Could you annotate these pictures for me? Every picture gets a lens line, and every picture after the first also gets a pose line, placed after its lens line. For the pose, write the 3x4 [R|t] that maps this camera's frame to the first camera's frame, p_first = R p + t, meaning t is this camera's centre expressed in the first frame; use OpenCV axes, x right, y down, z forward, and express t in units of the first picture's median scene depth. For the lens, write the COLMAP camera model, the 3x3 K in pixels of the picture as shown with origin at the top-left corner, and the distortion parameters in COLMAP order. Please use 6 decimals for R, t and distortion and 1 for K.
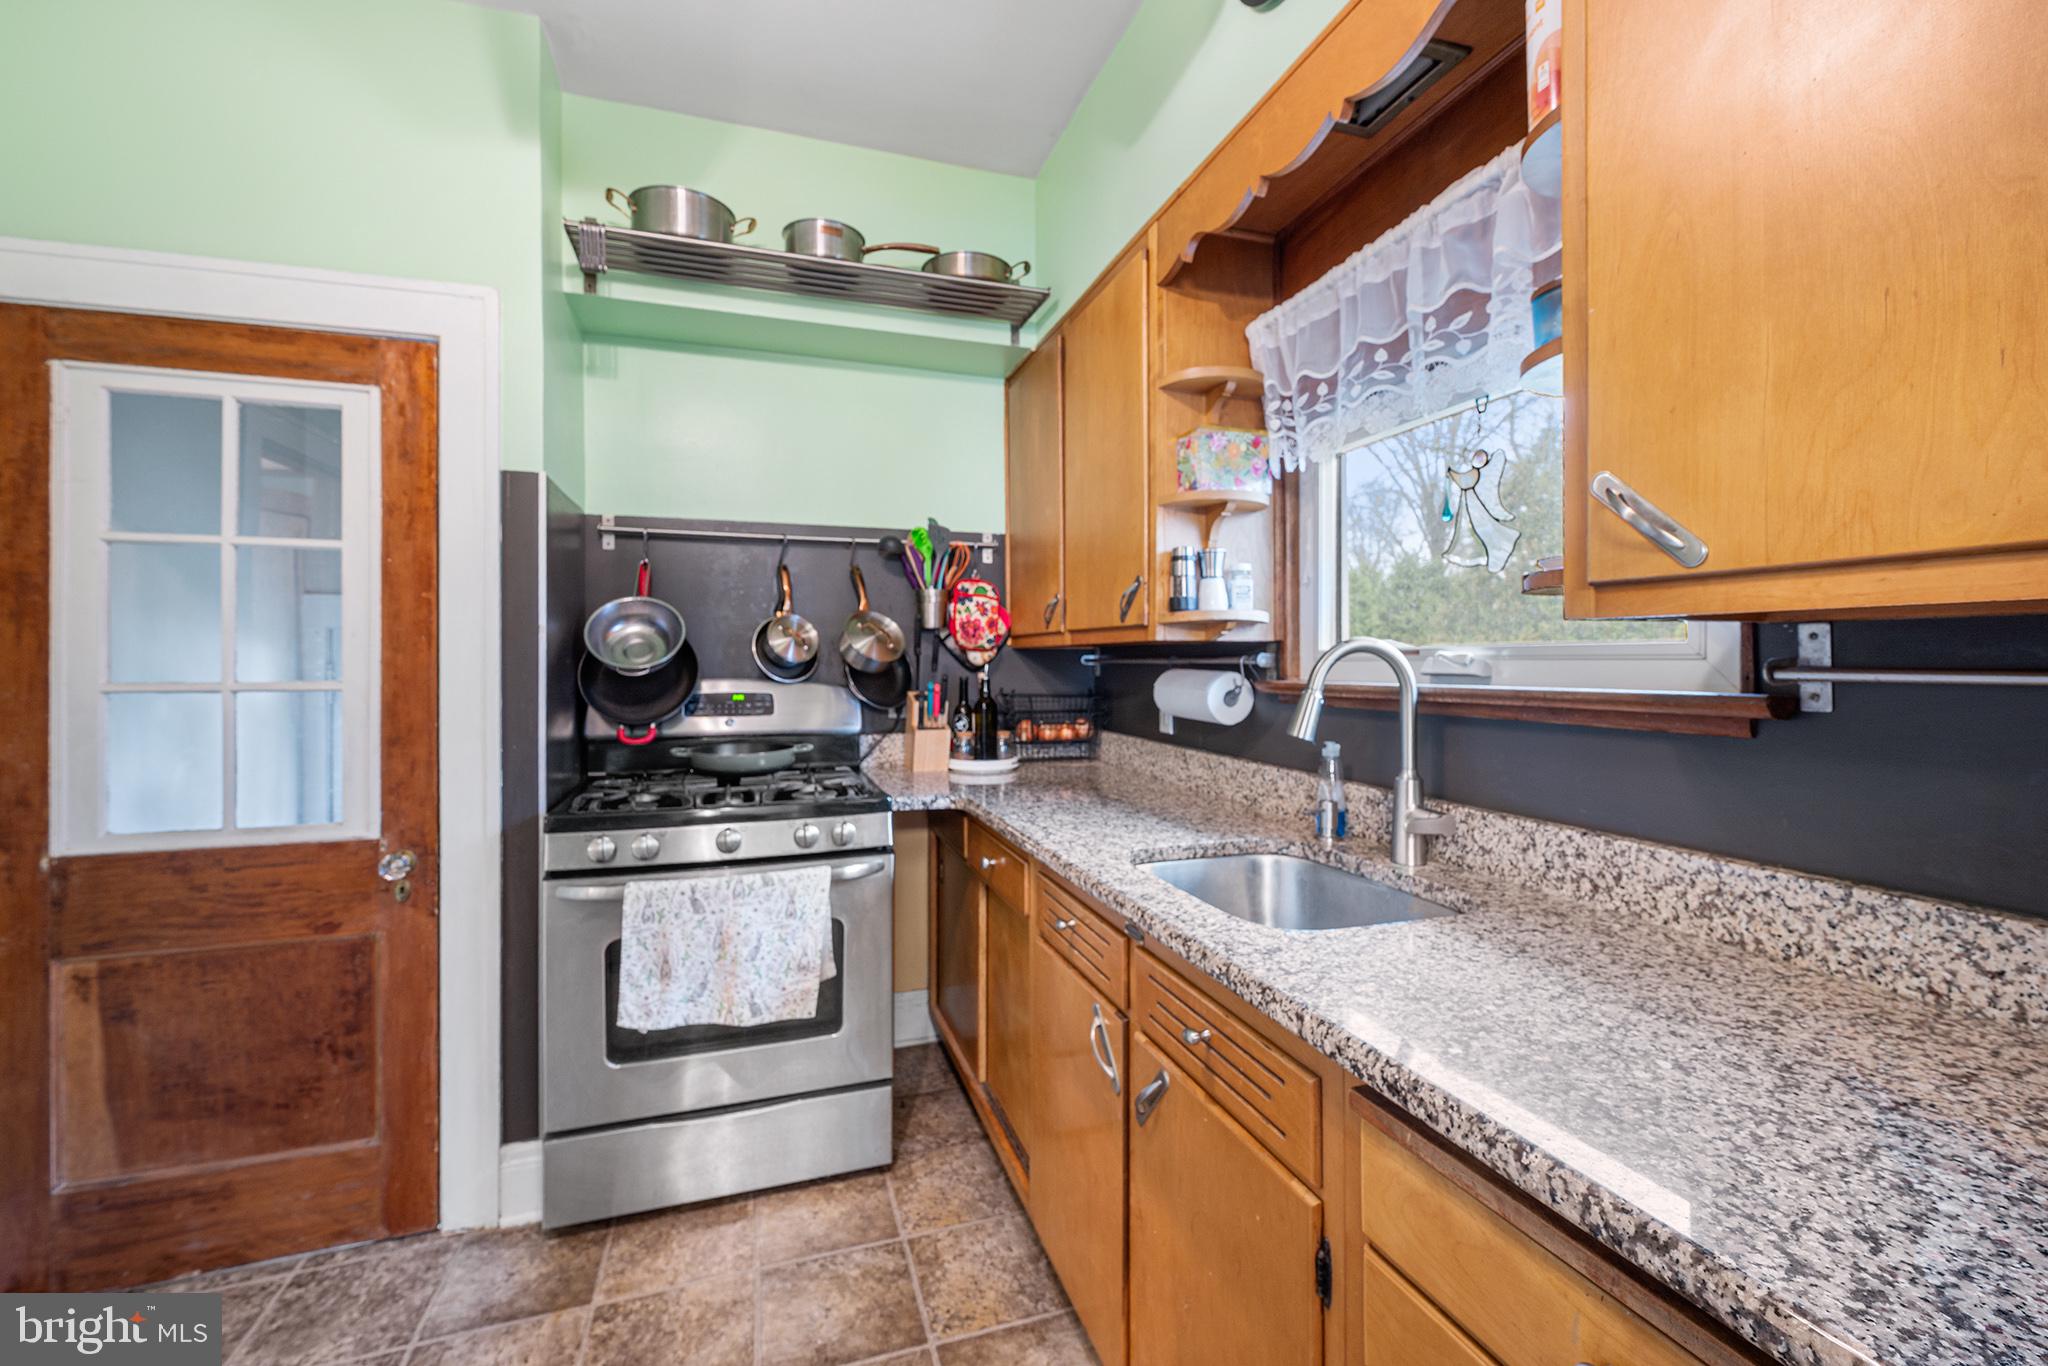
lens RADIAL K [[840.3, 0, 1025.8], [0, 840.3, 675.0], [0, 0, 1]] dist [-0.000538, -0.000769]
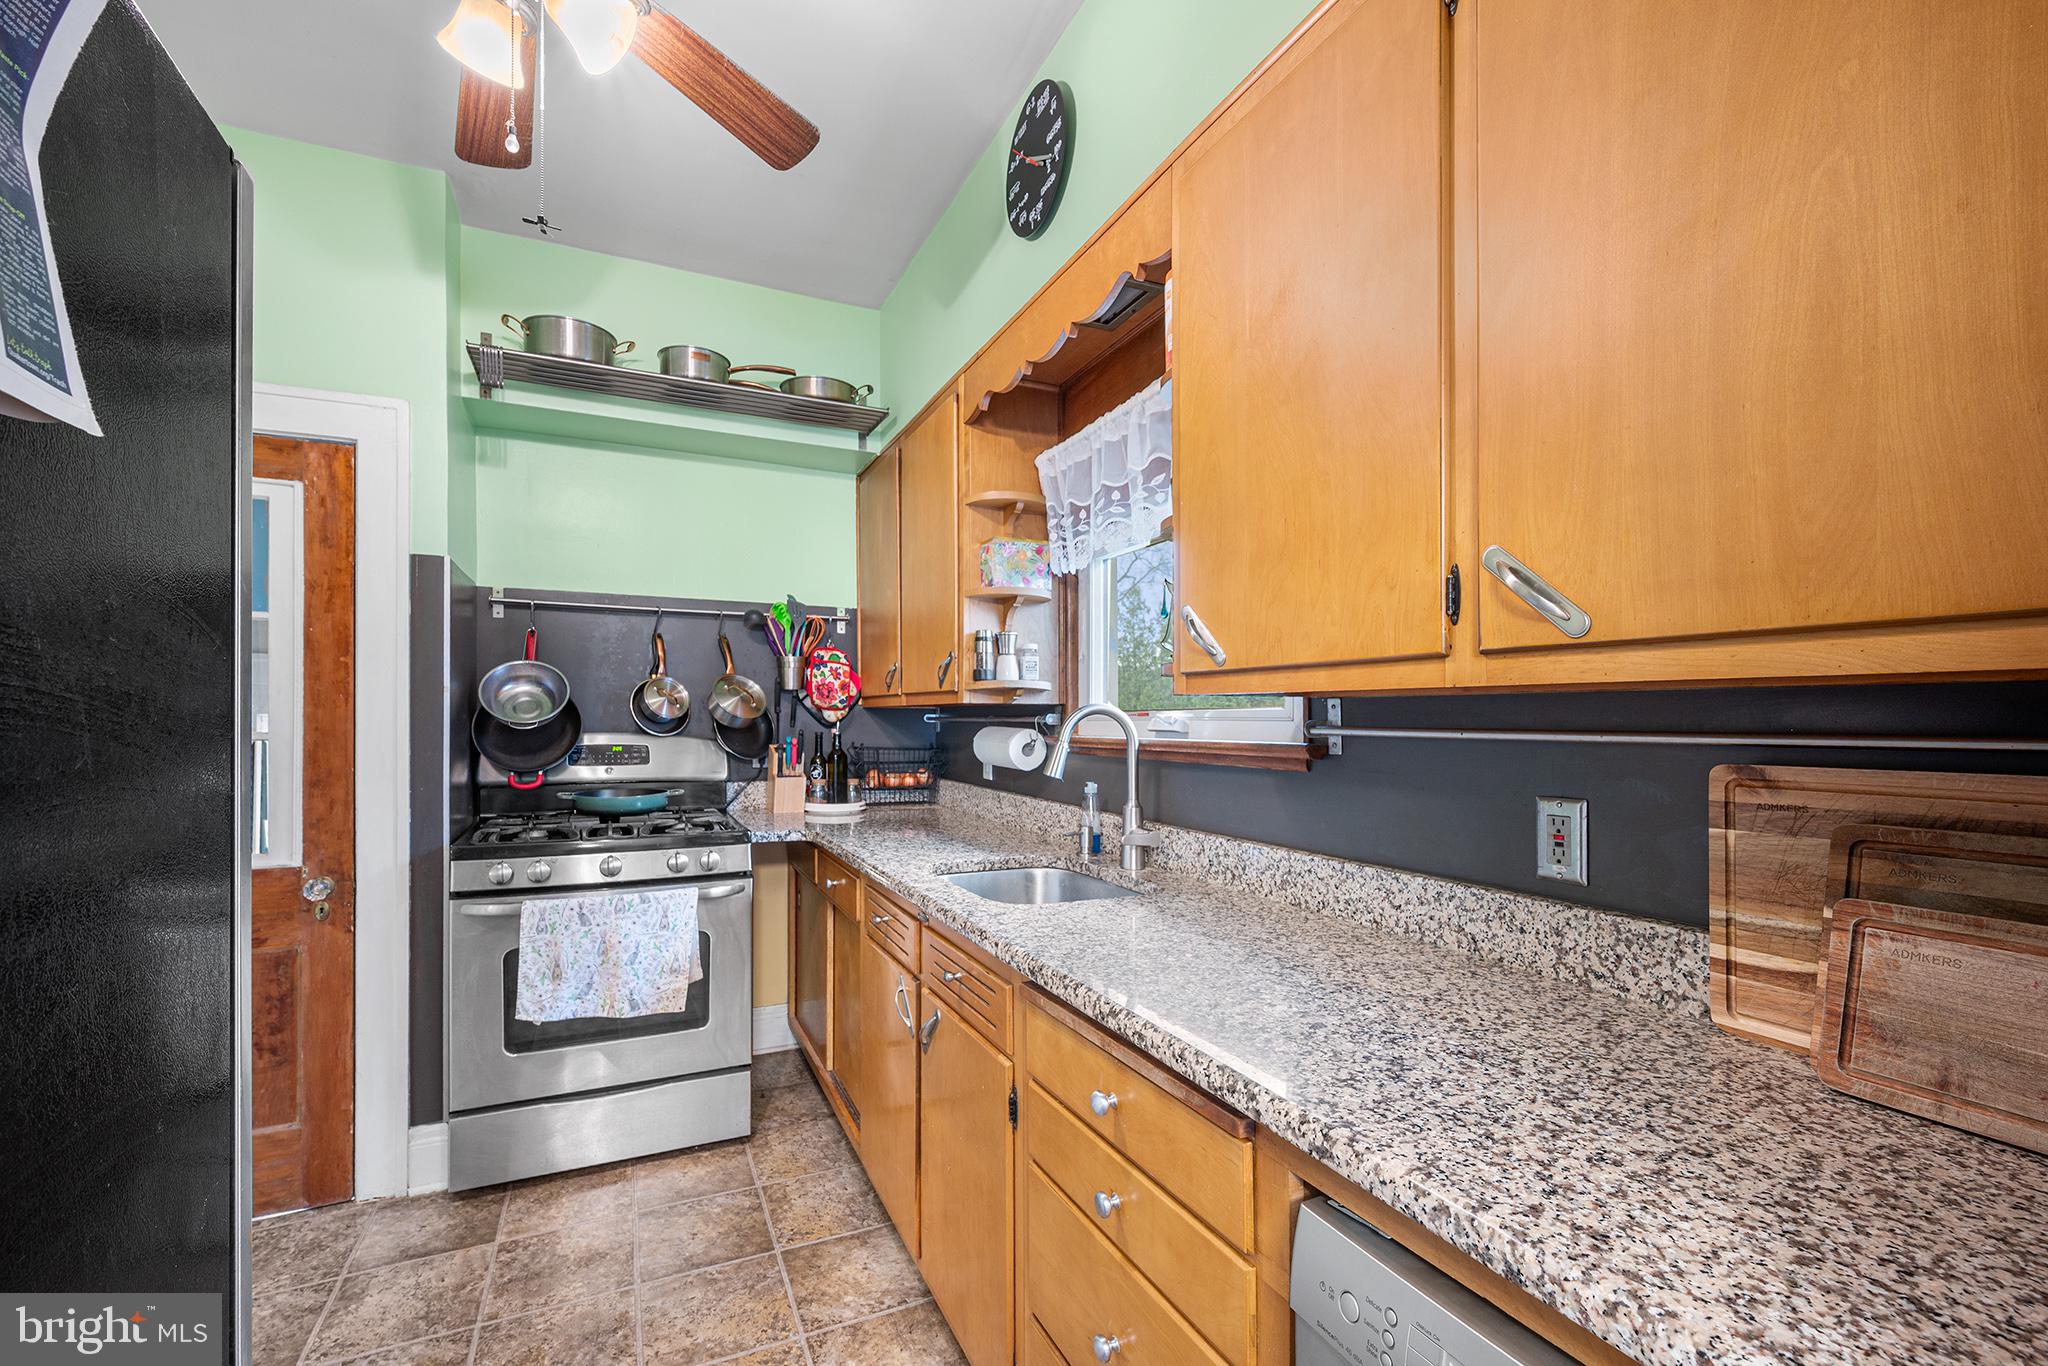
lens RADIAL K [[832.4, 0, 994.6], [0, 832.4, 738.4], [0, 0, 1]] dist [-0.001637, -0.000190]
pose [[0.994479, 0.003995, 0.104864, 0.070354], [-0.004743, 0.999965, 0.006887, 0.002941], [-0.104833, -0.007346, 0.994463, -0.253107]]
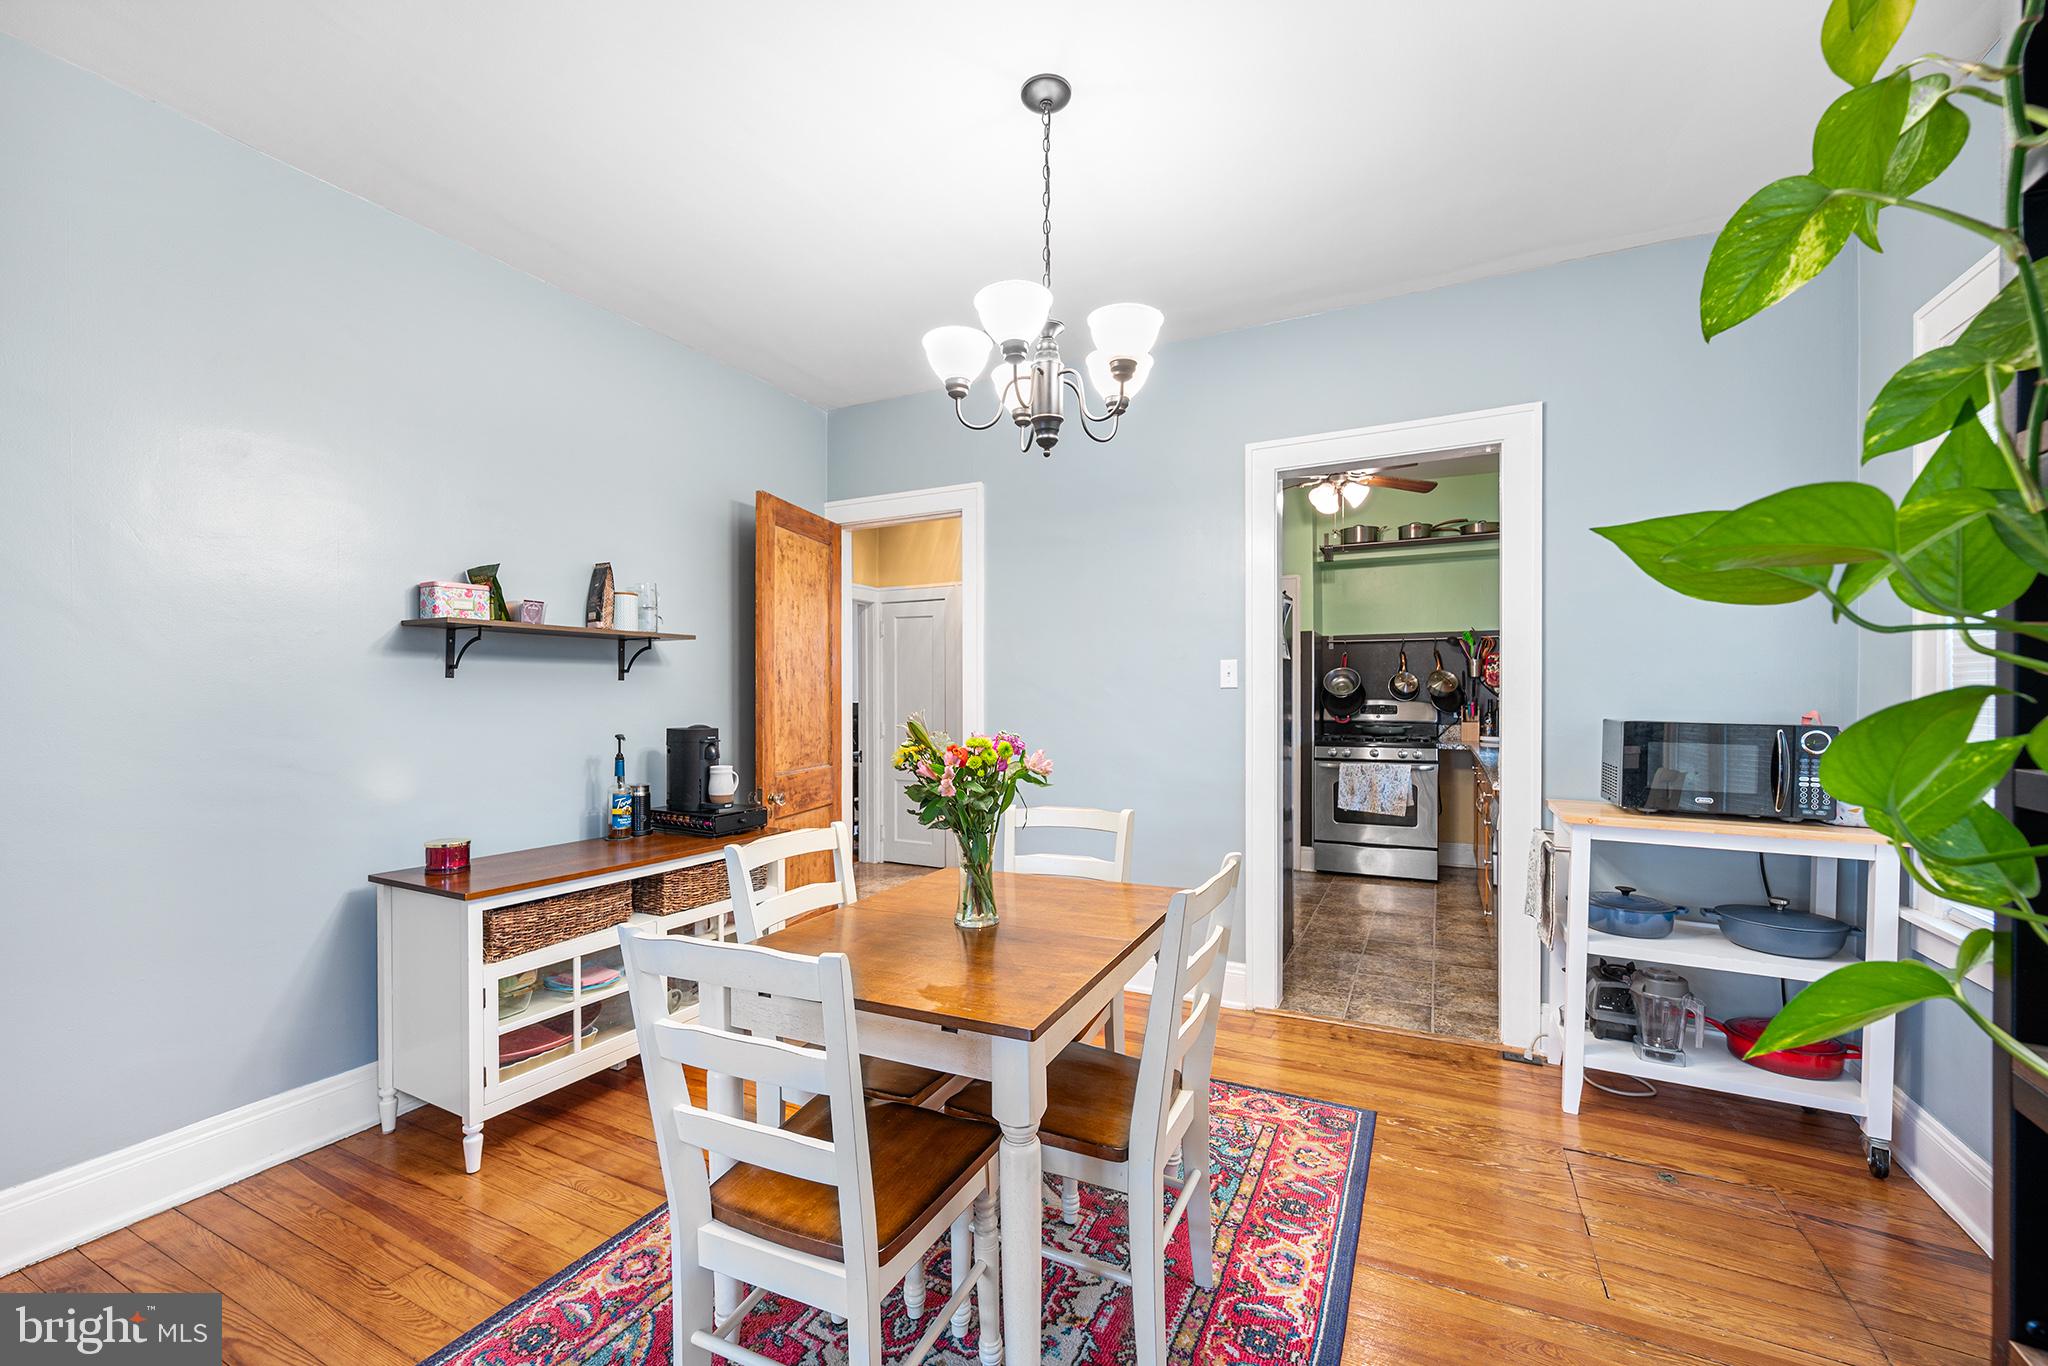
lens RADIAL K [[822.7, 0, 1015.4], [0, 822.7, 698.9], [0, 0, 1]] dist [0.000788, -0.000026]
pose [[0.698623, 0.000211, -0.715490, 0.877773], [-0.005116, 0.999976, -0.004700, 0.027525], [0.715472, 0.006944, 0.698607, -2.023568]]
